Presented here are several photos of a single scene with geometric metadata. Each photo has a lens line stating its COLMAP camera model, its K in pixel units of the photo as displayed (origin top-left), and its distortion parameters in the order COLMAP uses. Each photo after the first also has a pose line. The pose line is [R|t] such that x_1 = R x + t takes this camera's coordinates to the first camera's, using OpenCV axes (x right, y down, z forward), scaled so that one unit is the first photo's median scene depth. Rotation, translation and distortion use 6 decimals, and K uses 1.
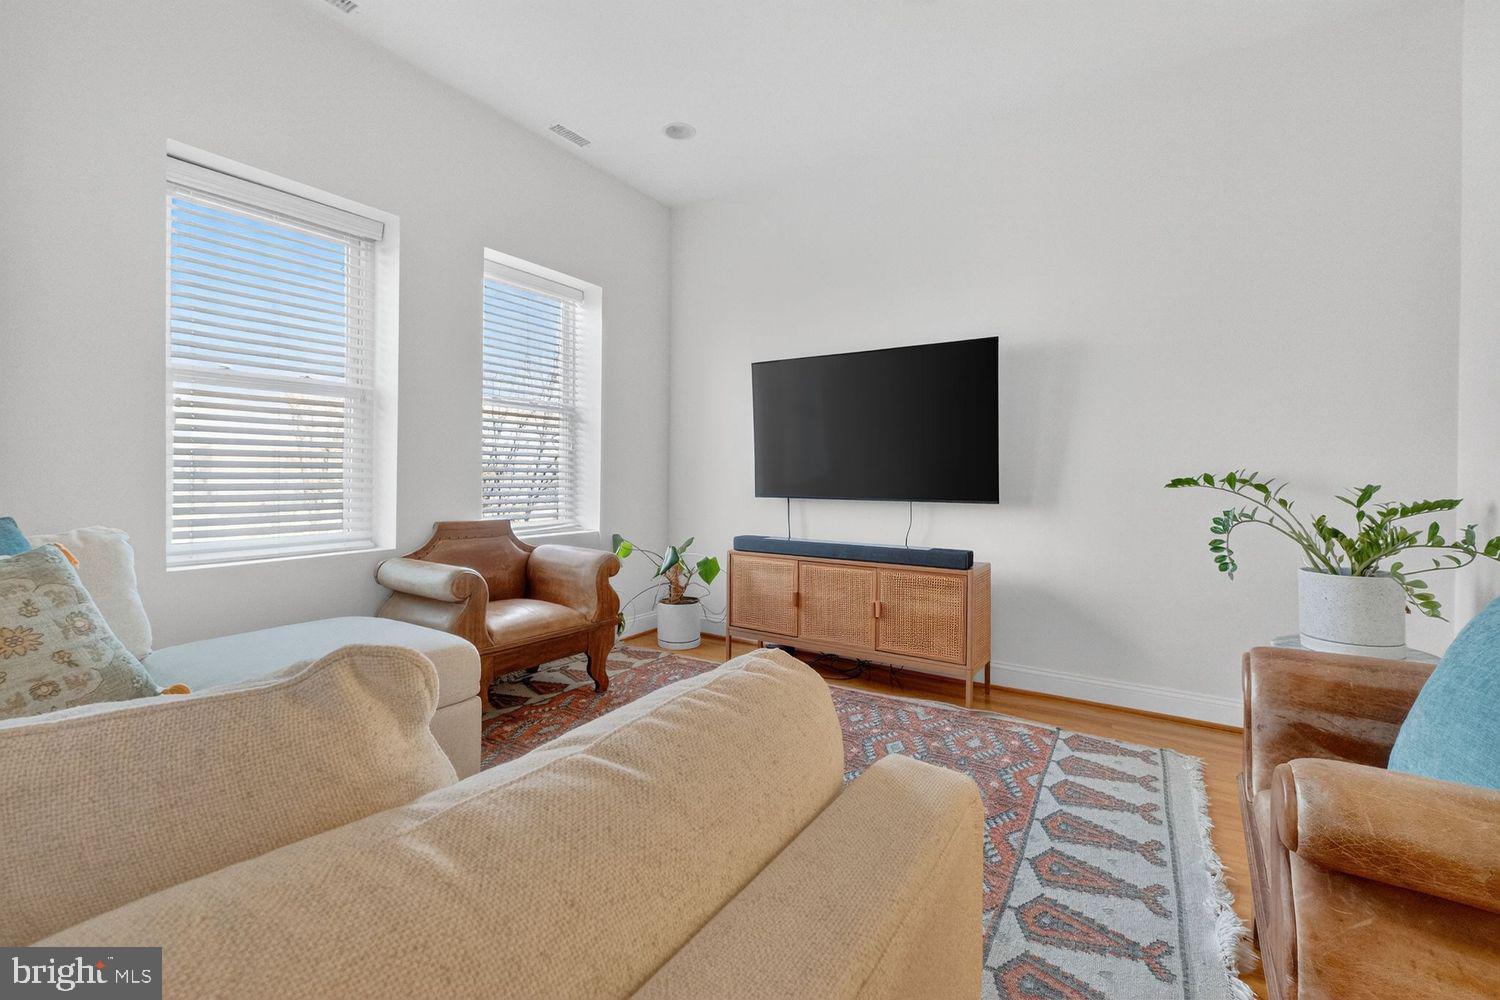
lens RADIAL K [[640.1, 0, 749.7], [0, 640.1, 498.7], [0, 0, 1]] dist [-0.002411, 0.001089]
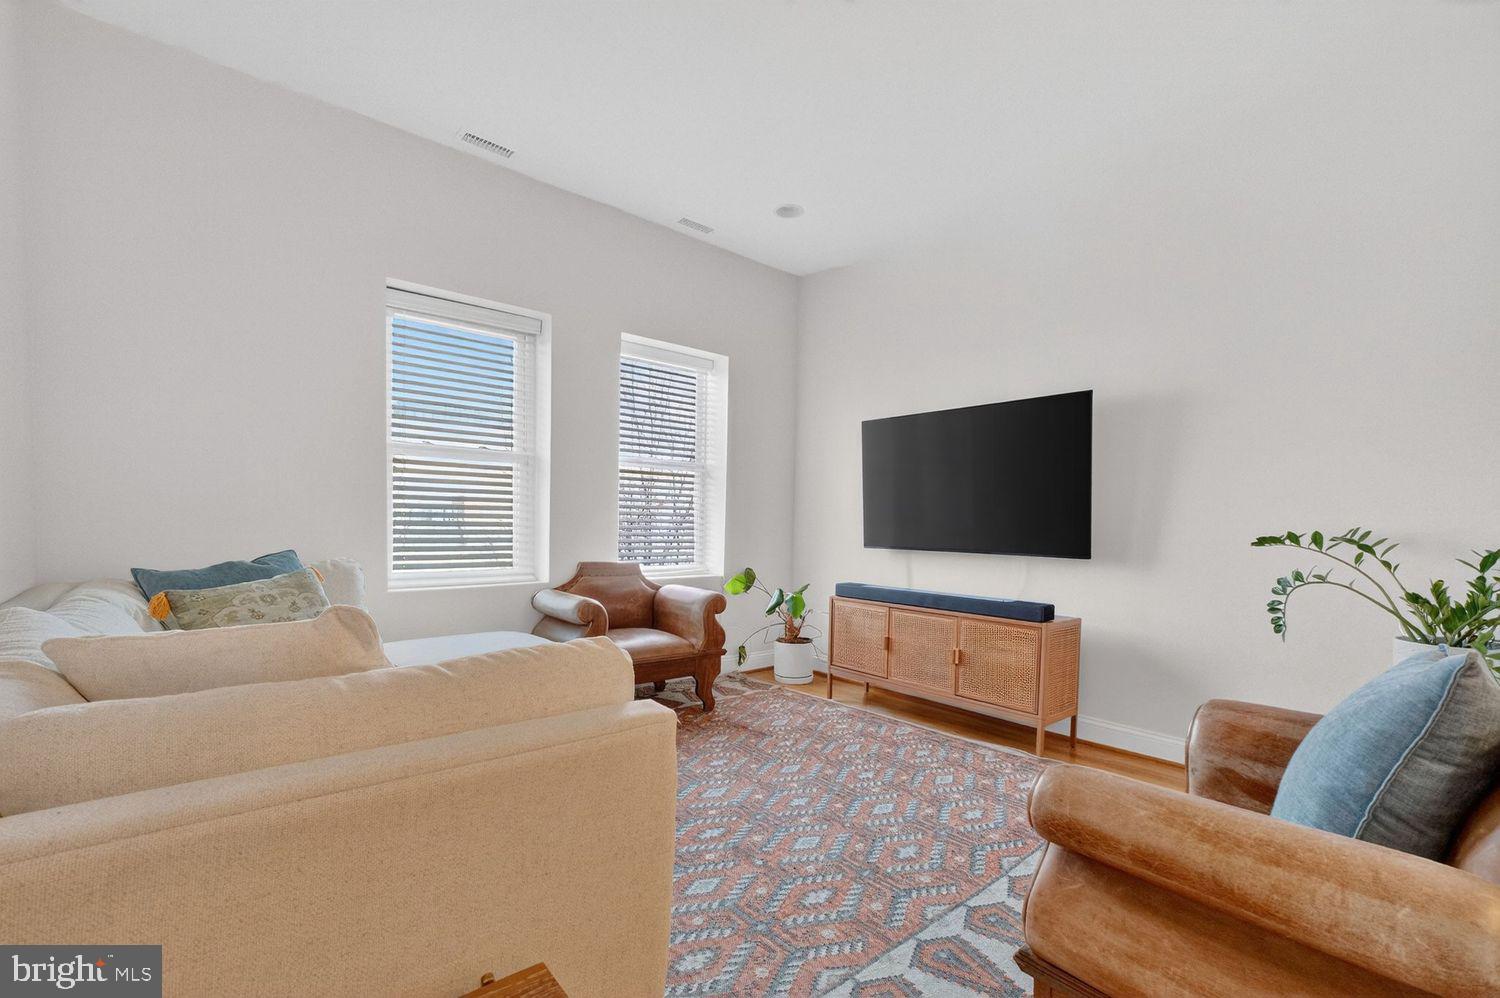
lens RADIAL K [[640.1, 0, 770.3], [0, 640.1, 574.2], [0, 0, 1]] dist [-0.002411, 0.001089]
pose [[0.966349, 0.031308, -0.255322, 0.173521], [-0.021071, 0.998864, 0.042729, -0.000711], [0.256370, -0.035911, 0.965911, -0.094718]]
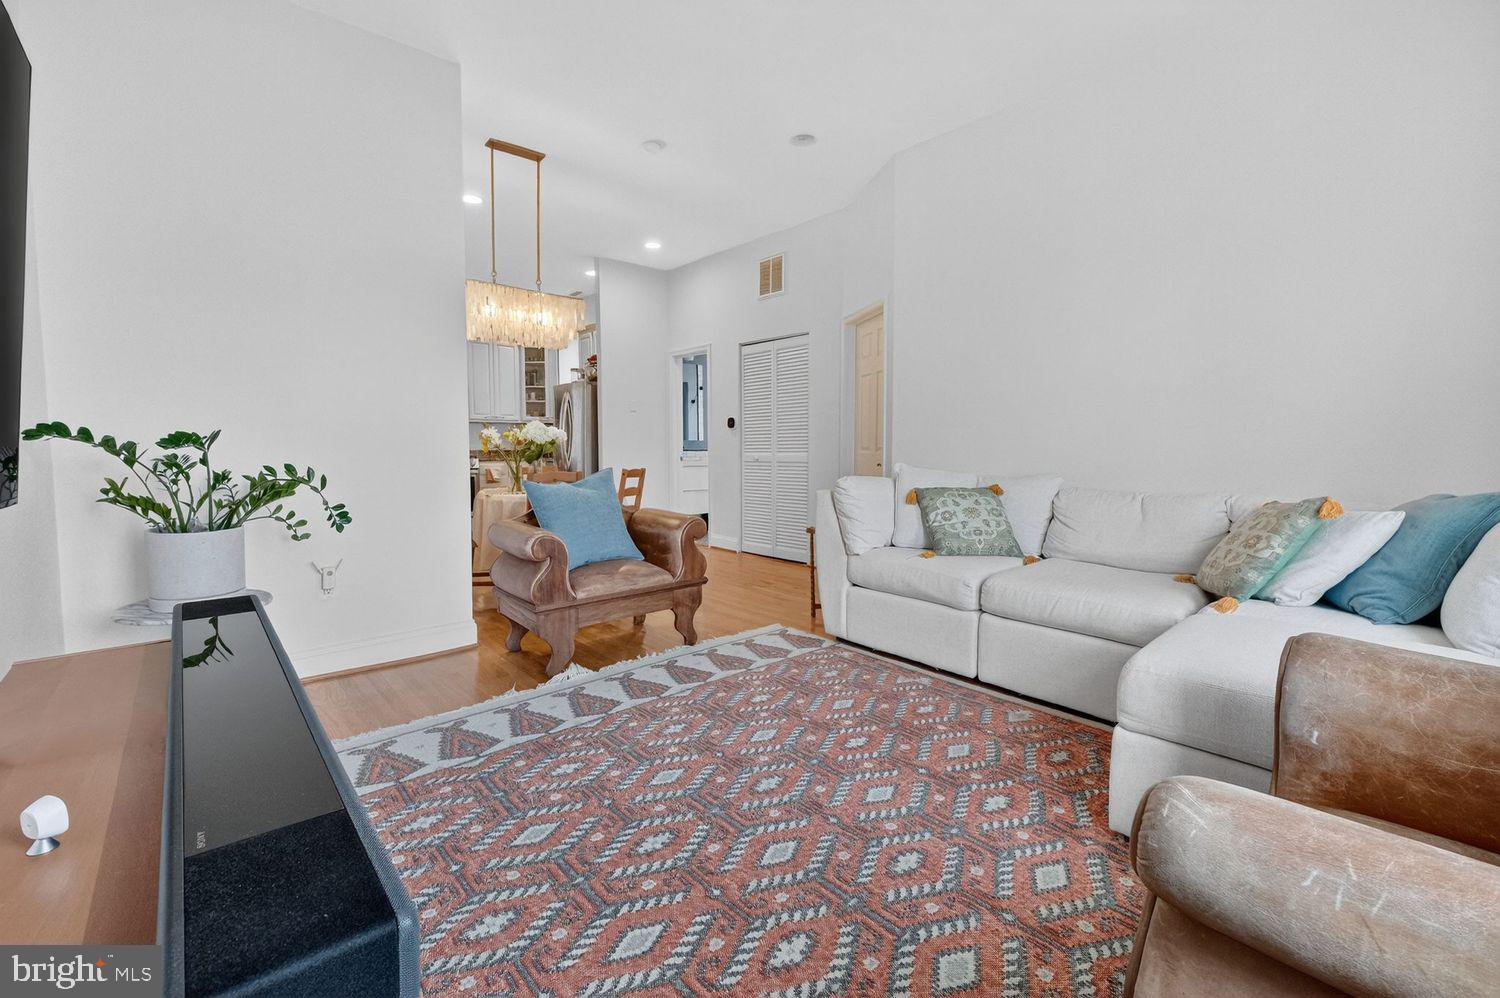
lens RADIAL K [[640.1, 0, 752.1], [0, 640.1, 492.8], [0, 0, 1]] dist [-0.002411, 0.001089]
pose [[-0.969825, -0.026562, 0.242351, -0.112940], [-0.009035, 0.997280, 0.073145, -0.015295], [-0.243635, 0.068748, -0.967427, 1.220382]]
